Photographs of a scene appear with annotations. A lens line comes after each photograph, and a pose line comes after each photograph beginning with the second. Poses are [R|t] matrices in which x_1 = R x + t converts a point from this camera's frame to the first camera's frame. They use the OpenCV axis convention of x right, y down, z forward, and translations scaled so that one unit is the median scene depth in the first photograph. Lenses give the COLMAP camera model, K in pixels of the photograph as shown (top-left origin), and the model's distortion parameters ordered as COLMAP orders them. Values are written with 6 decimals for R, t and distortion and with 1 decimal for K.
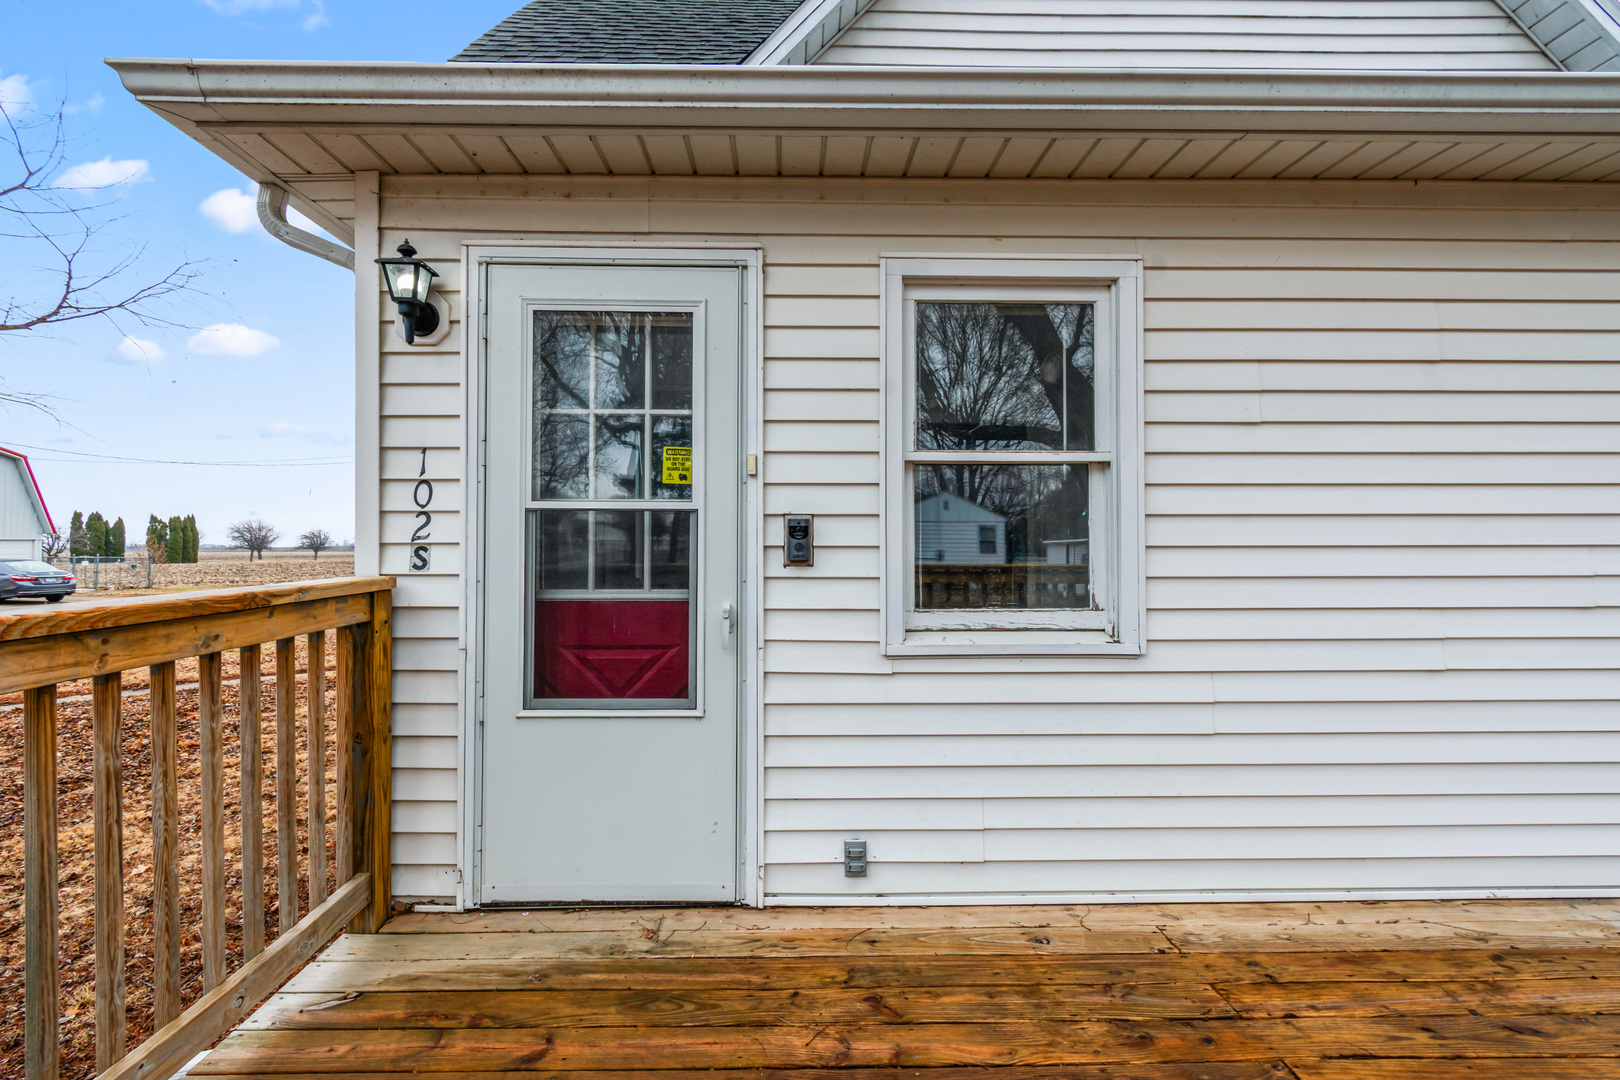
lens RADIAL K [[734.5, 0, 806.2], [0, 734.5, 544.8], [0, 0, 1]] dist [0.004896, -0.001424]
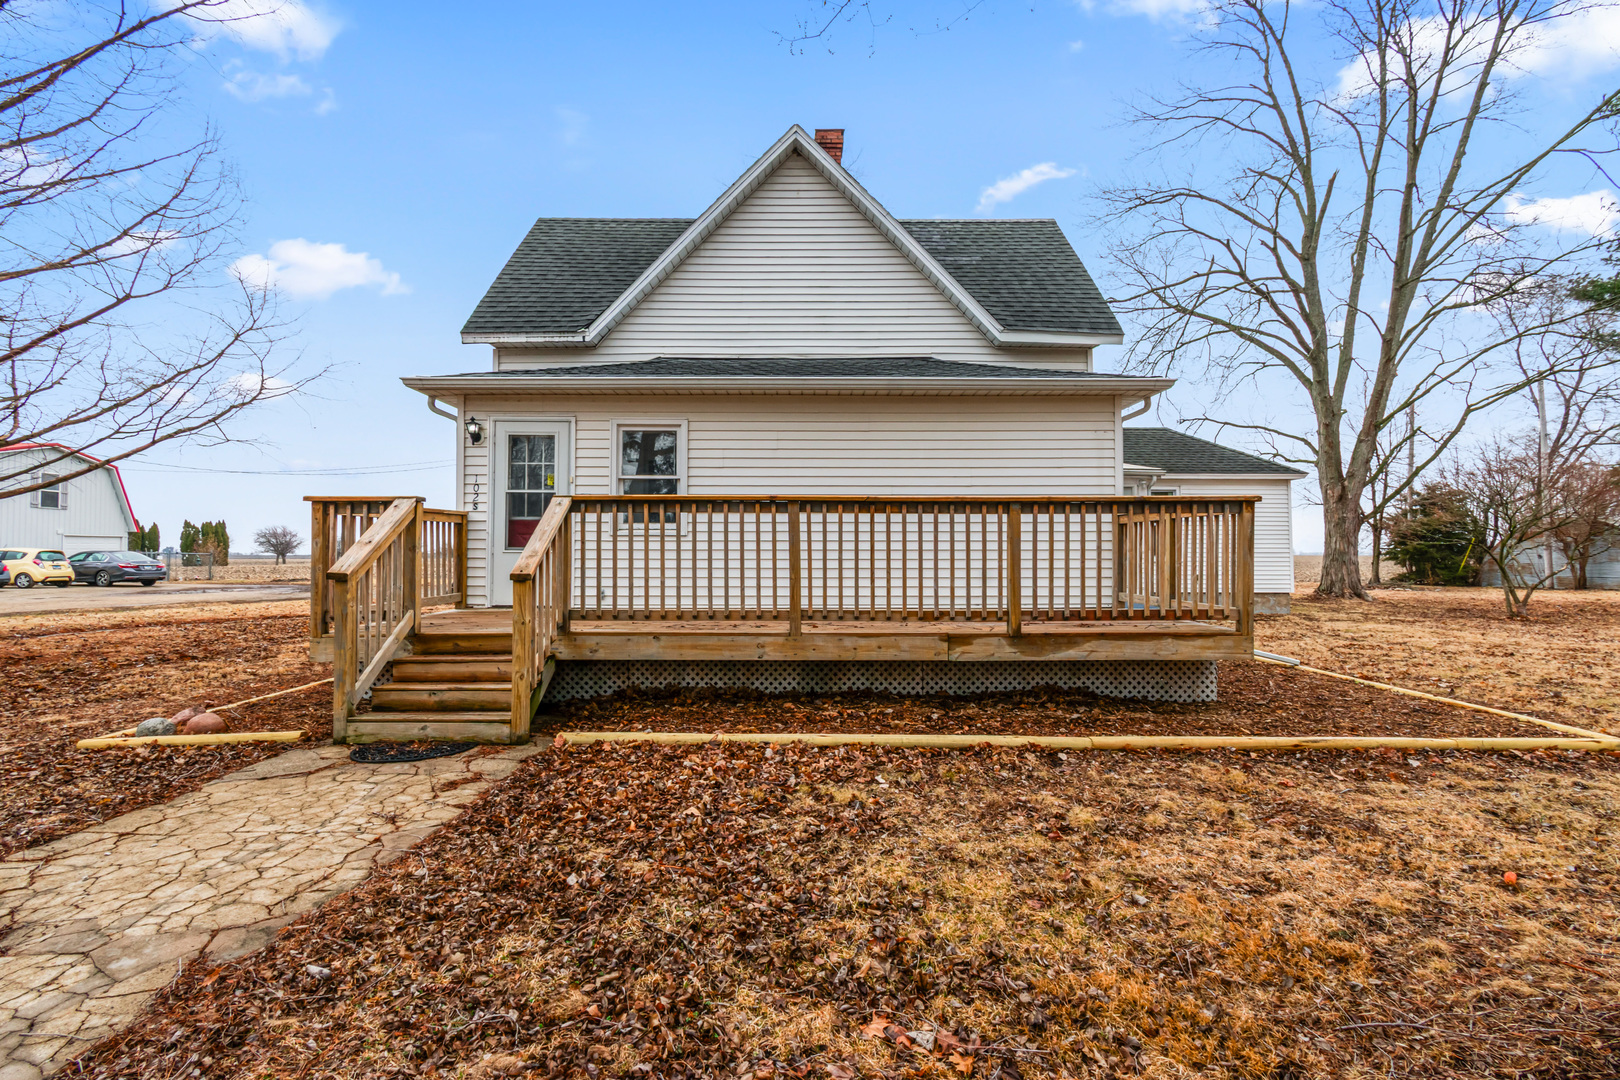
lens RADIAL K [[734.5, 0, 811.7], [0, 734.5, 541.3], [0, 0, 1]] dist [0.004896, -0.001424]
pose [[0.999898, 0.000799, -0.014268, 1.080391], [-0.001000, 0.999900, -0.014138, 0.223757], [0.014255, 0.014151, 0.999798, -2.375525]]
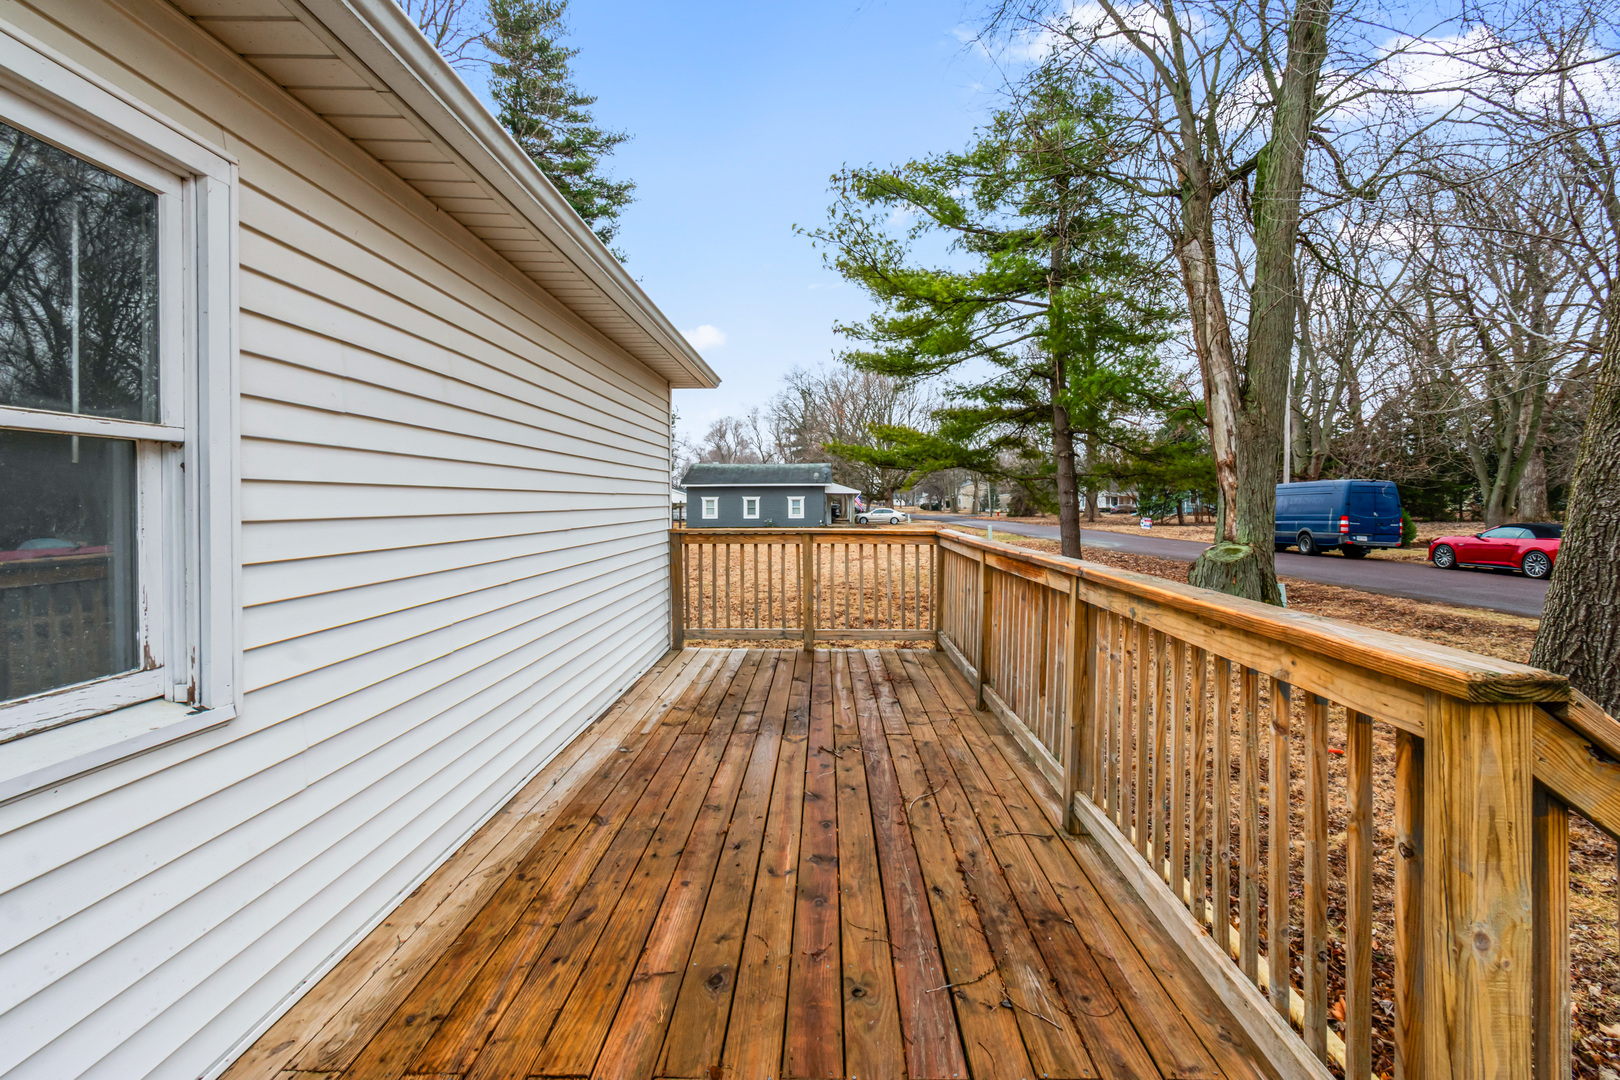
lens RADIAL K [[734.5, 0, 823.6], [0, 734.5, 510.1], [0, 0, 1]] dist [0.004896, -0.001424]
pose [[0.029081, -0.010975, 0.999517, -0.251886], [0.000171, 0.999940, 0.010975, -0.062212], [-0.999577, -0.000148, 0.029081, 0.420366]]
